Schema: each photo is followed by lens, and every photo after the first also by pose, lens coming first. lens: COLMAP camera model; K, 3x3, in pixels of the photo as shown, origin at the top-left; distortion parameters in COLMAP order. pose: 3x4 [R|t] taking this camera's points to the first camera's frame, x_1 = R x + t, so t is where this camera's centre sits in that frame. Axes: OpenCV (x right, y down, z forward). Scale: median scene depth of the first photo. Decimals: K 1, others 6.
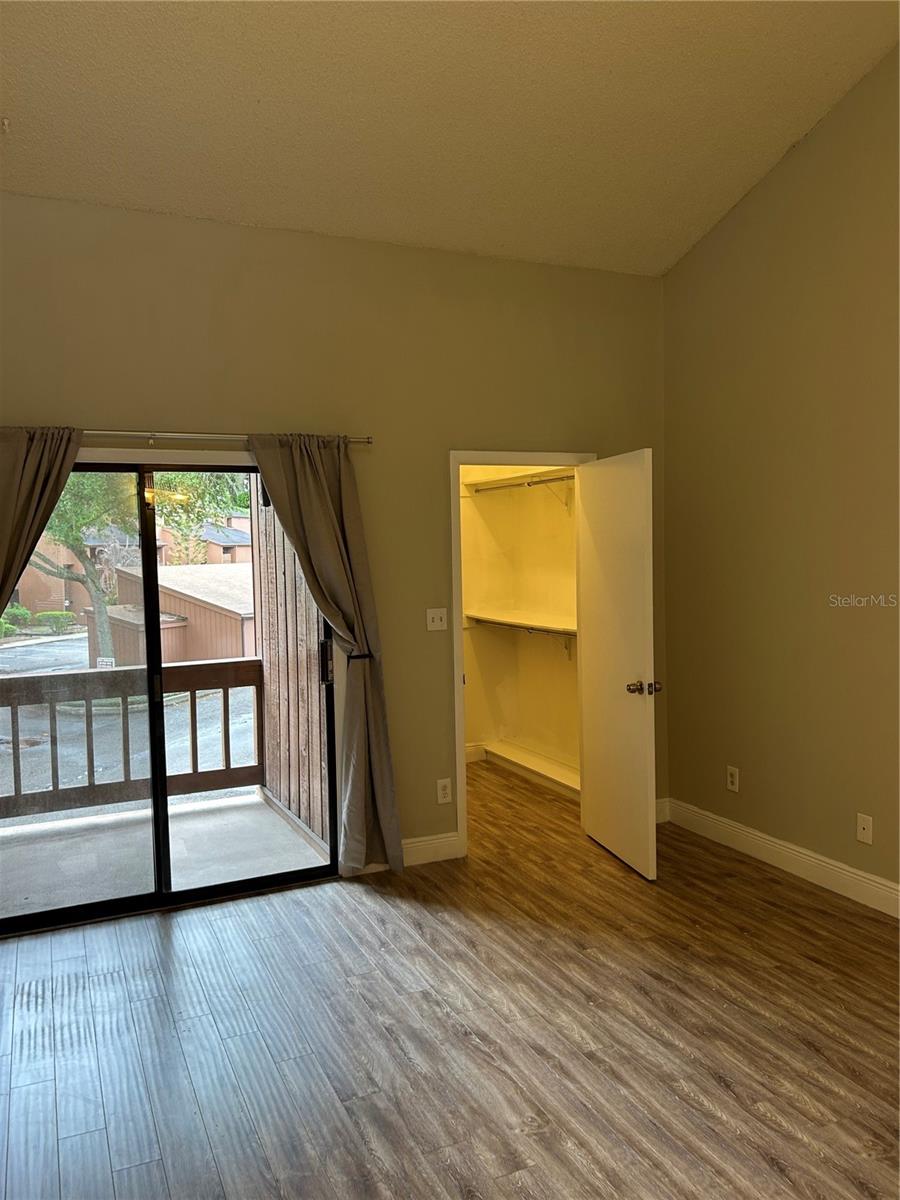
lens RADIAL K [[914.3, 0, 450.0], [0, 914.3, 600.0], [0, 0, 1]] dist [0.110790, -0.000754]
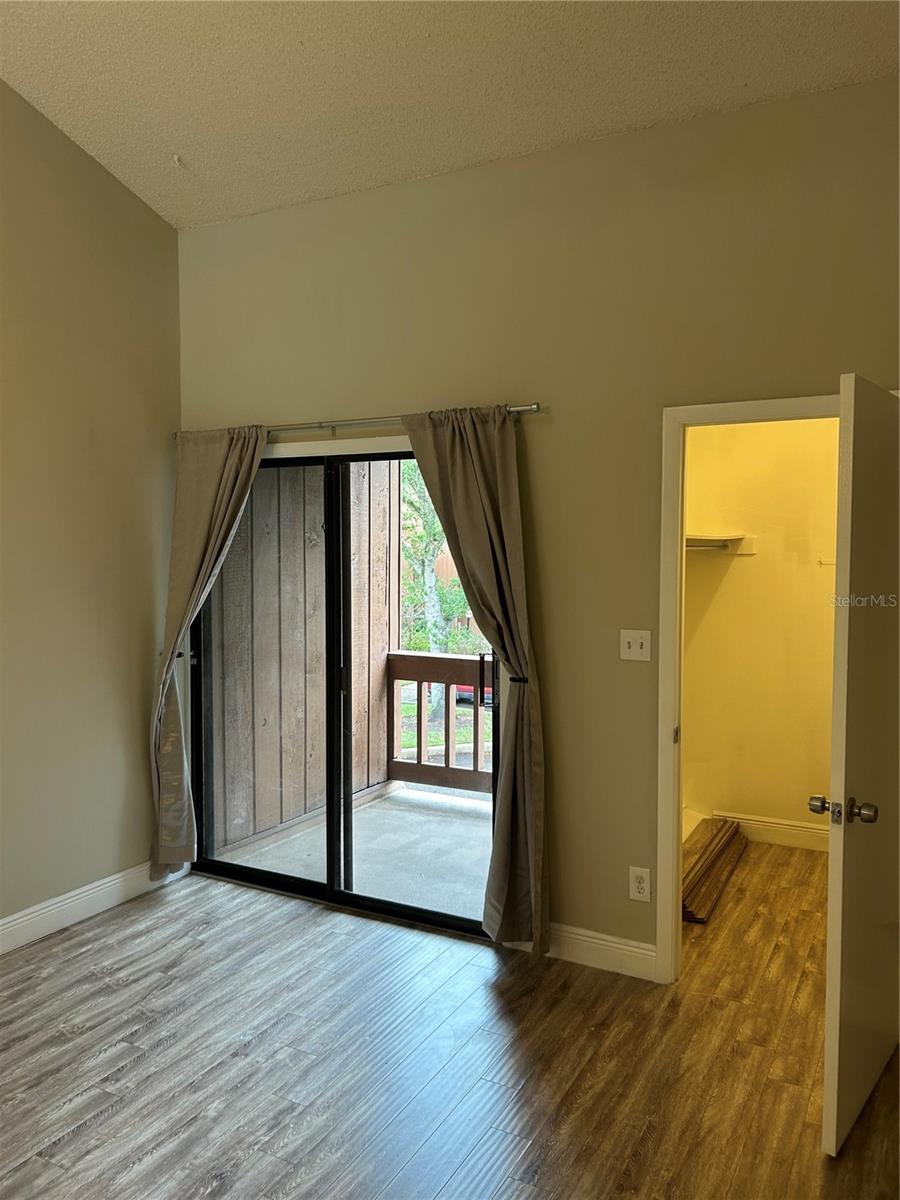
lens RADIAL K [[903.1, 0, 450.0], [0, 903.1, 600.0], [0, 0, 1]] dist [0.050089, -0.046239]
pose [[0.606448, 0.067473, -0.792255, 0.483241], [-0.060321, 0.997426, 0.038773, -0.034998], [0.792832, 0.024276, 0.608957, 0.471132]]
